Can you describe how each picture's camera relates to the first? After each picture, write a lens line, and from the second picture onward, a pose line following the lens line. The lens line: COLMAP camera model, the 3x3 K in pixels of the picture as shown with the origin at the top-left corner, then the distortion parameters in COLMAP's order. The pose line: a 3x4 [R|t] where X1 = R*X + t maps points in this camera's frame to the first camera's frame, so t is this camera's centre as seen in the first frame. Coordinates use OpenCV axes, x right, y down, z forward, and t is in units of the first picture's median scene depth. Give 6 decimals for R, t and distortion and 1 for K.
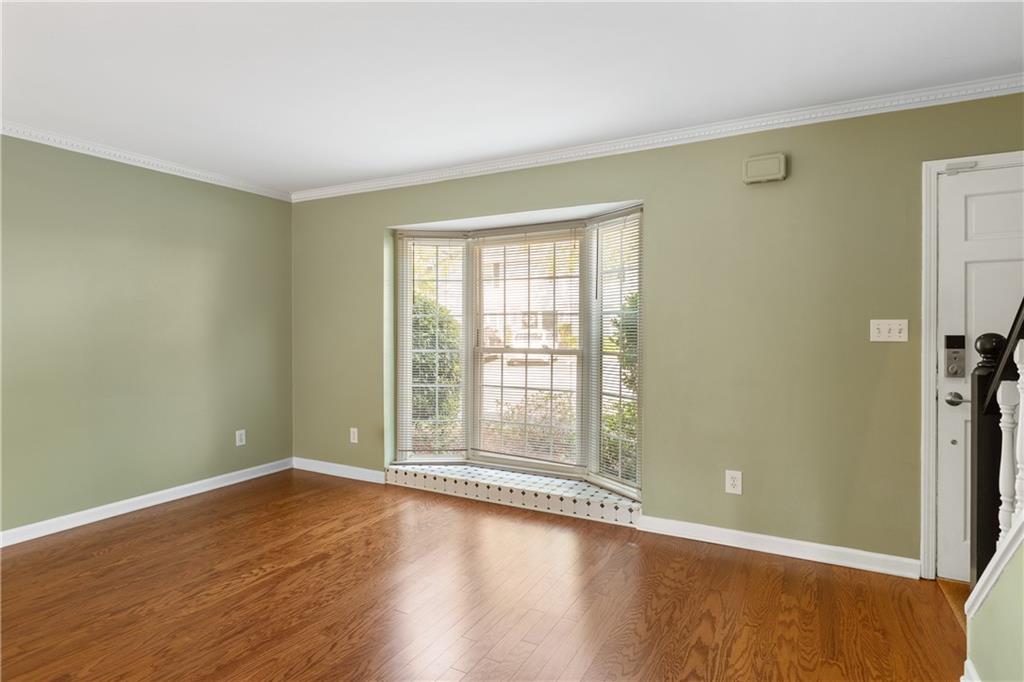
lens RADIAL K [[545.9, 0, 517.3], [0, 545.9, 326.6], [0, 0, 1]] dist [-0.001149, -0.001008]
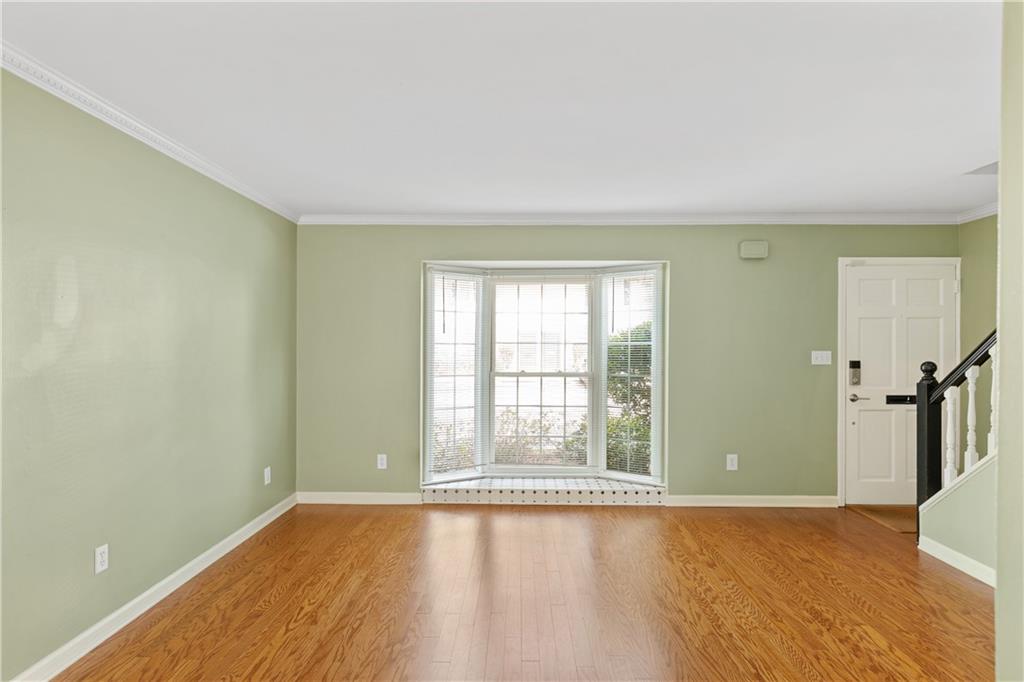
lens RADIAL K [[533.1, 0, 514.7], [0, 533.1, 338.0], [0, 0, 1]] dist [0.005580, -0.001390]
pose [[0.887632, 0.008130, 0.460482, -0.673322], [-0.002036, 0.999904, -0.013729, -0.021651], [-0.460549, 0.011249, 0.887563, 0.002287]]
